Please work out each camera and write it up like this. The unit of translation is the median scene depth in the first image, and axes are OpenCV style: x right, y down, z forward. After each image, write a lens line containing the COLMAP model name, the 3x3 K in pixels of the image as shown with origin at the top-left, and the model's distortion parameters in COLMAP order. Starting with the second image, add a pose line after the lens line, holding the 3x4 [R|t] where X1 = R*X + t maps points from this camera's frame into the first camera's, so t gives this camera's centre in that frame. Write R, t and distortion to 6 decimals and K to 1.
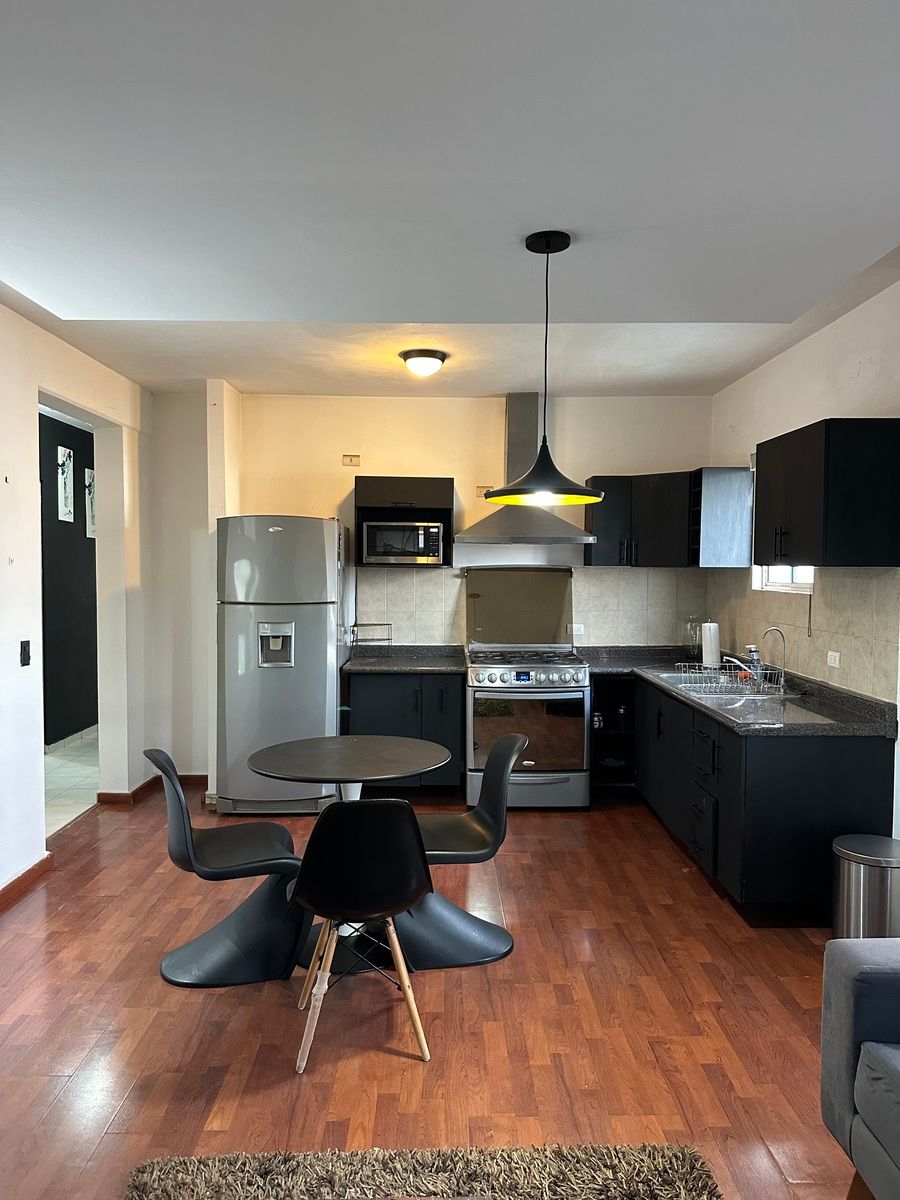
lens RADIAL K [[843.7, 0, 451.1], [0, 843.7, 604.1], [0, 0, 1]] dist [0.056859, -0.061465]
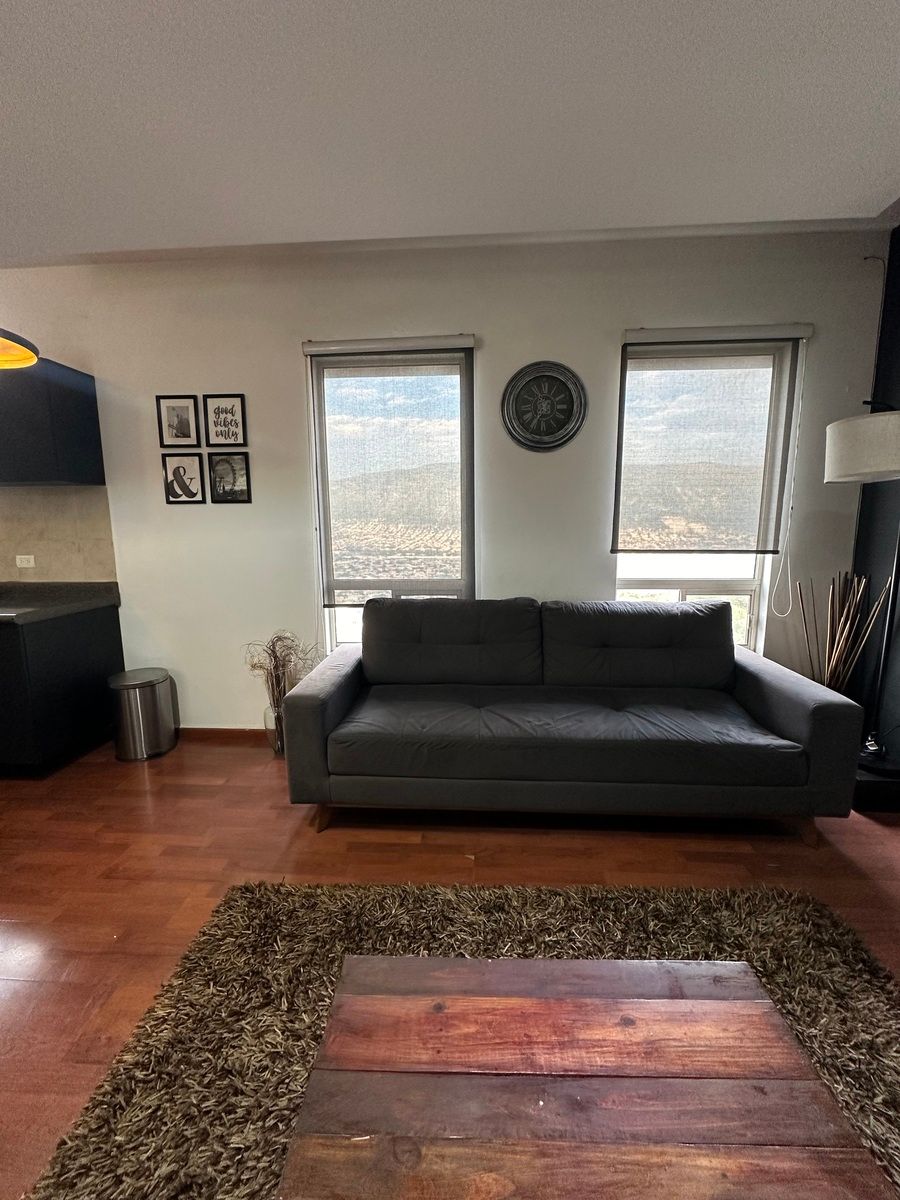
lens RADIAL K [[477.5, 0, 448.8], [0, 477.5, 597.0], [0, 0, 1]] dist [-0.002555, 0.000845]
pose [[0.073069, -0.152162, 0.985651, -0.222911], [0.051994, 0.987530, 0.148598, 0.047037], [-0.995971, 0.040390, 0.080070, 0.334964]]
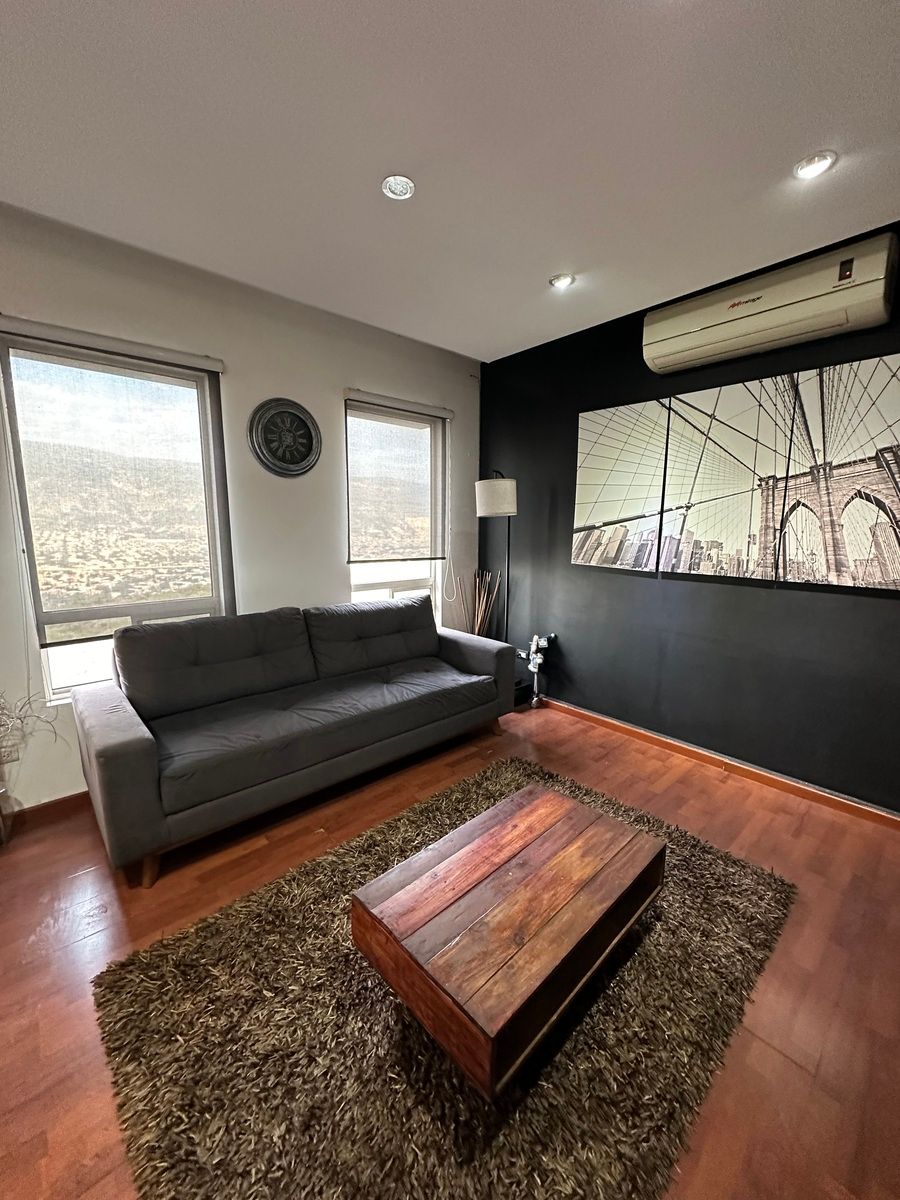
lens RADIAL K [[477.5, 0, 448.4], [0, 477.5, 599.5], [0, 0, 1]] dist [-0.002555, 0.000845]
pose [[-0.661873, -0.119090, 0.740096, -0.273085], [0.028210, 0.982643, 0.183347, 0.010329], [-0.749085, 0.142230, -0.647026, 0.576540]]
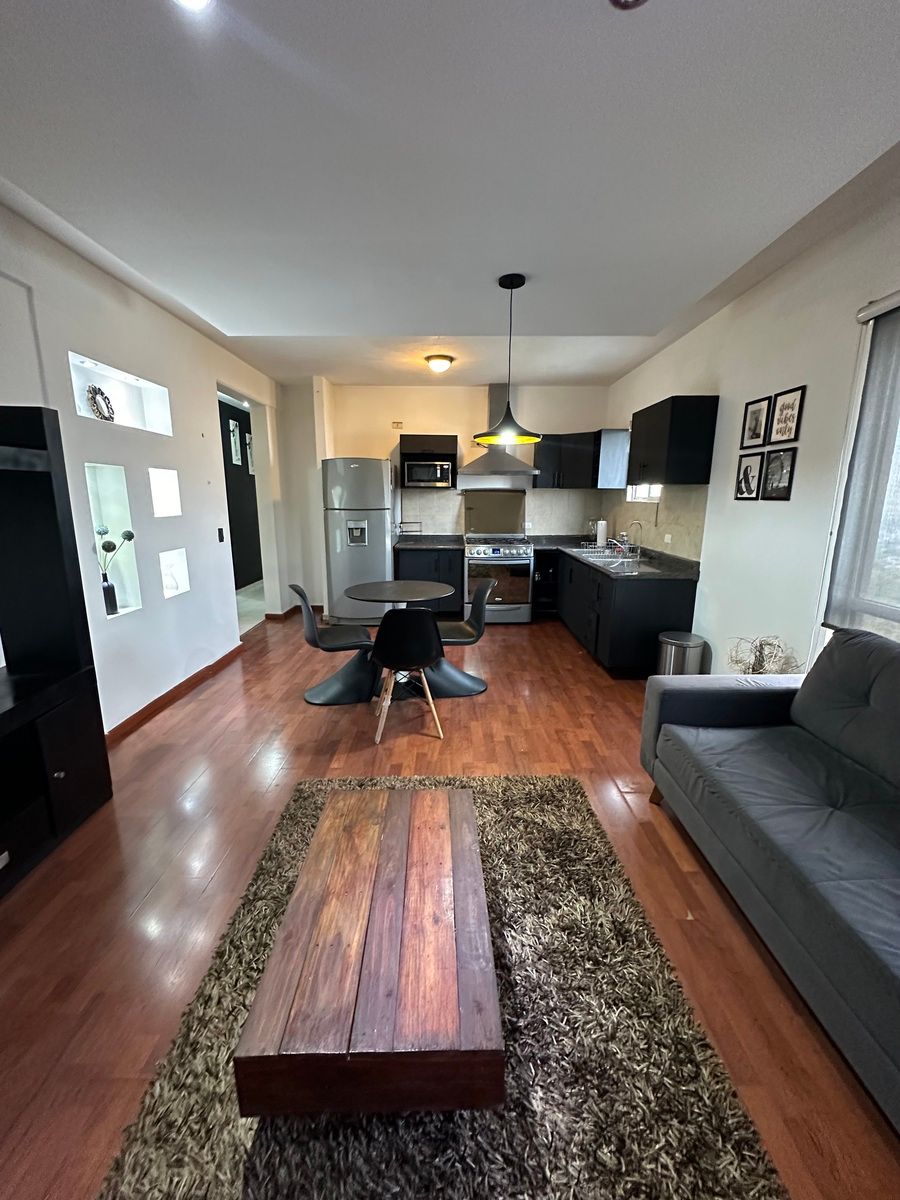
lens RADIAL K [[477.5, 0, 451.0], [0, 477.5, 597.3], [0, 0, 1]] dist [-0.002555, 0.000845]
pose [[0.999916, 0.002391, -0.012769, 0.004533], [-0.000279, 0.986634, 0.162951, 0.024455], [0.012988, -0.162933, 0.986552, -0.020470]]
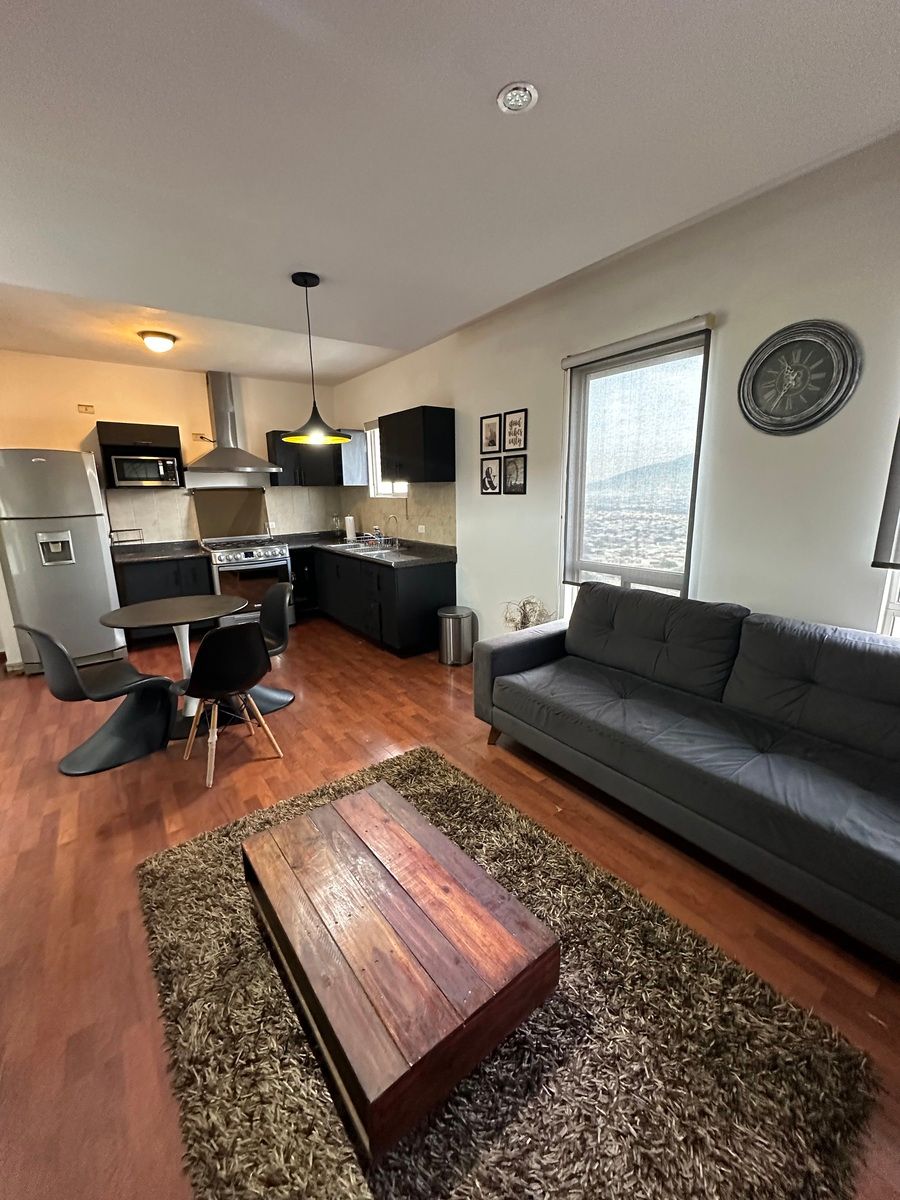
lens RADIAL K [[477.5, 0, 450.1], [0, 477.5, 597.1], [0, 0, 1]] dist [-0.002555, 0.000845]
pose [[0.814745, -0.144011, 0.561650, -0.178418], [0.045543, 0.981567, 0.185614, 0.016192], [-0.578027, -0.125649, 0.806286, 0.005049]]
